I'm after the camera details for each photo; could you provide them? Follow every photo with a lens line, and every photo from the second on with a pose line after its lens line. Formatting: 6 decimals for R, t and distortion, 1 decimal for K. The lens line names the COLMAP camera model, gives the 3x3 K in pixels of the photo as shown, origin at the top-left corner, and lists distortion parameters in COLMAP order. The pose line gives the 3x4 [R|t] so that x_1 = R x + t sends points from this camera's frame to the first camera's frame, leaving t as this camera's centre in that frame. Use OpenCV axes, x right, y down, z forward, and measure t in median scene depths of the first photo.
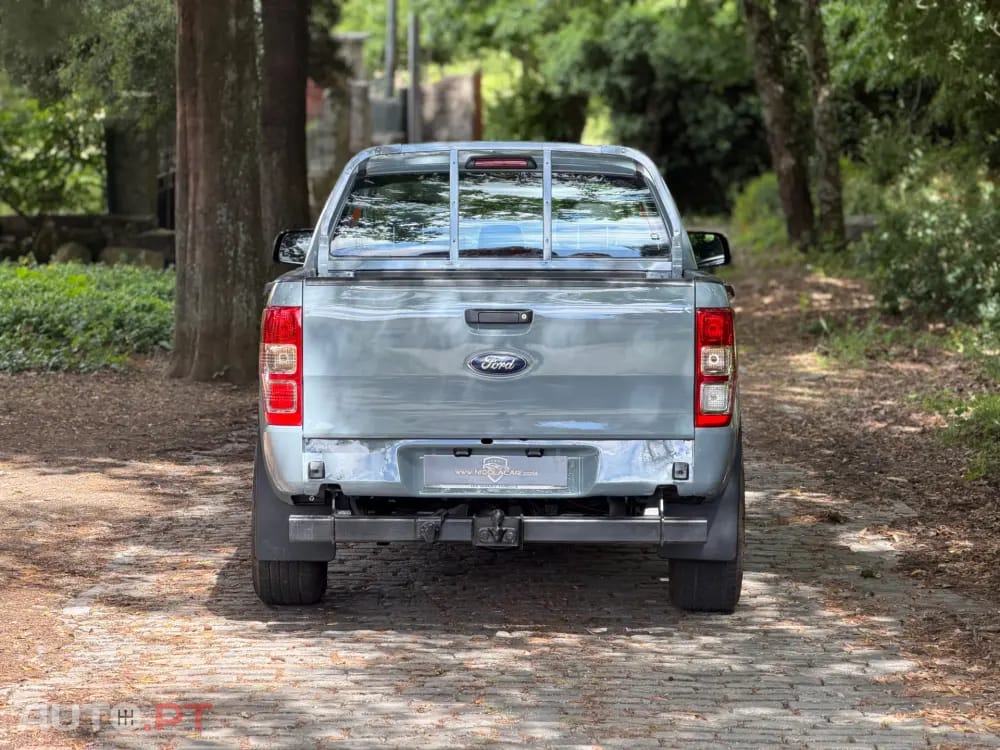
lens RADIAL K [[3134.5, 0, 500.0], [0, 3134.5, 375.0], [0, 0, 1]] dist [0.080398, 2.705124]
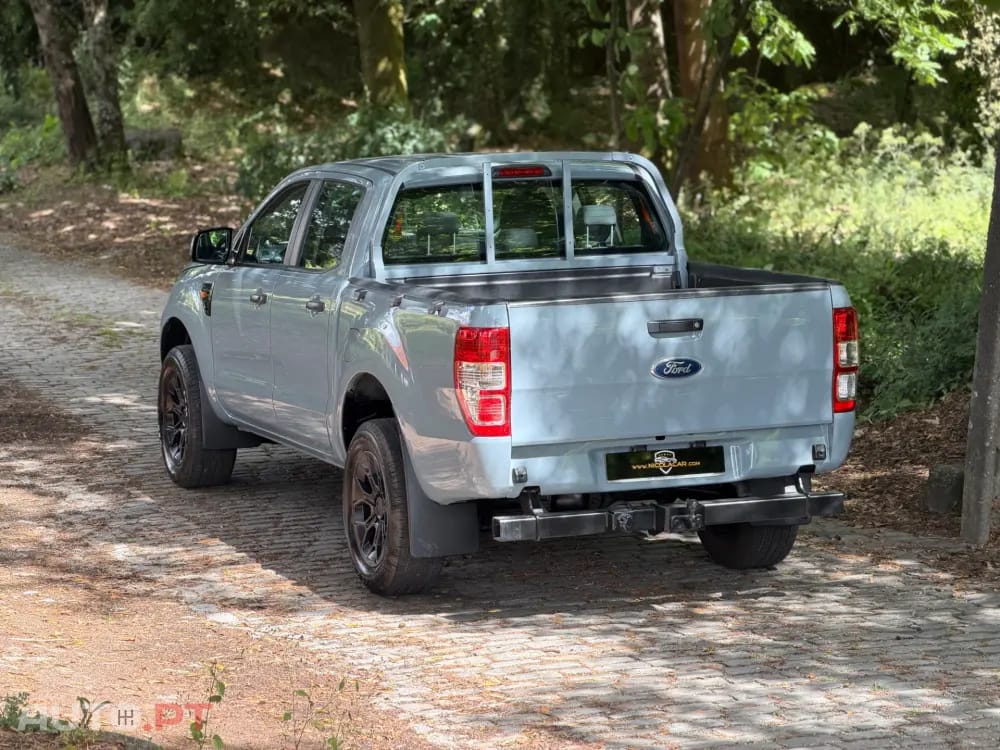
lens RADIAL K [[3134.5, 0, 500.0], [0, 3134.5, 375.0], [0, 0, 1]] dist [0.080398, 2.705124]
pose [[0.932692, -0.062892, 0.355149, -0.283366], [0.047371, 0.997510, 0.052239, -0.038871], [-0.357550, -0.031899, 0.933349, -0.012240]]
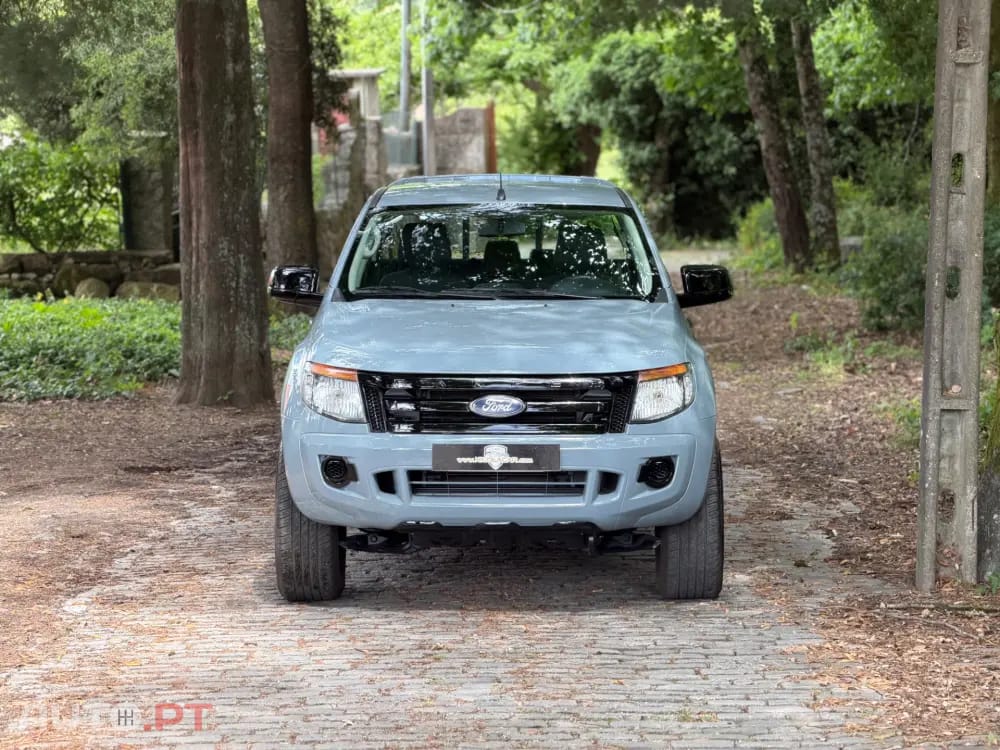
lens RADIAL K [[3134.5, 0, 500.0], [0, 3134.5, 375.0], [0, 0, 1]] dist [0.080398, 2.705124]
pose [[0.999722, -0.020622, -0.011453, 0.015805], [0.020515, 0.999746, -0.009373, 0.003564], [0.011643, 0.009136, 0.999890, -0.055299]]
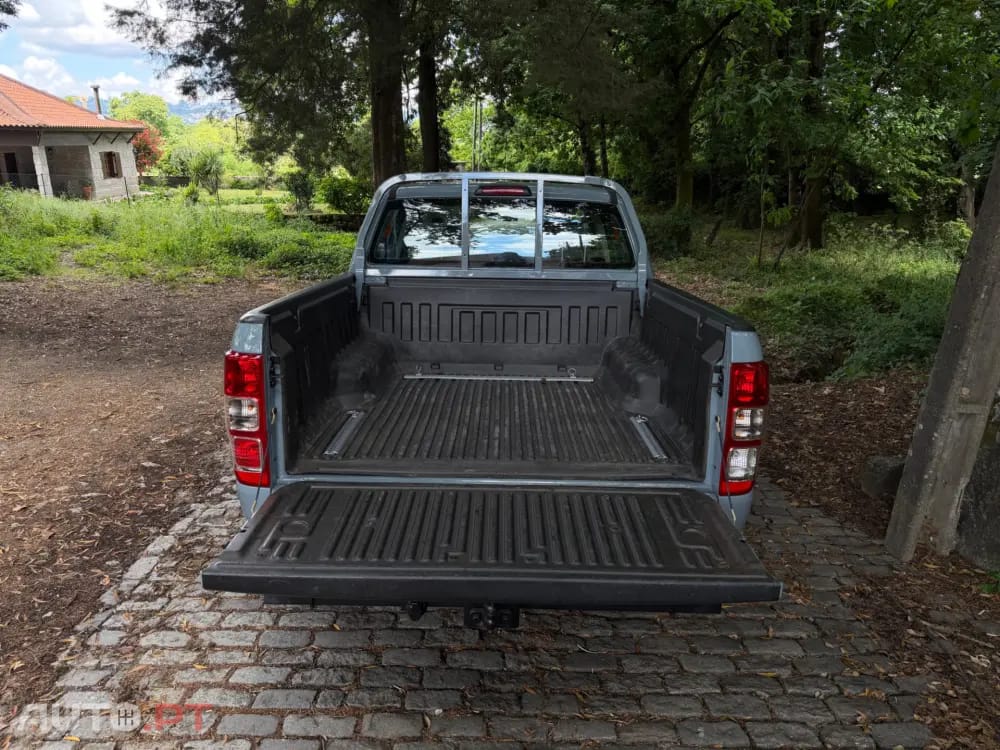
lens RADIAL K [[708.2, 0, 500.0], [0, 708.2, 375.0], [0, 0, 1]] dist [0.006236, 0.002100]
pose [[0.999906, 0.013429, -0.002670, 0.000424], [-0.012766, 0.984885, 0.172737, -0.031307], [0.004949, -0.172687, 0.984964, 0.504421]]
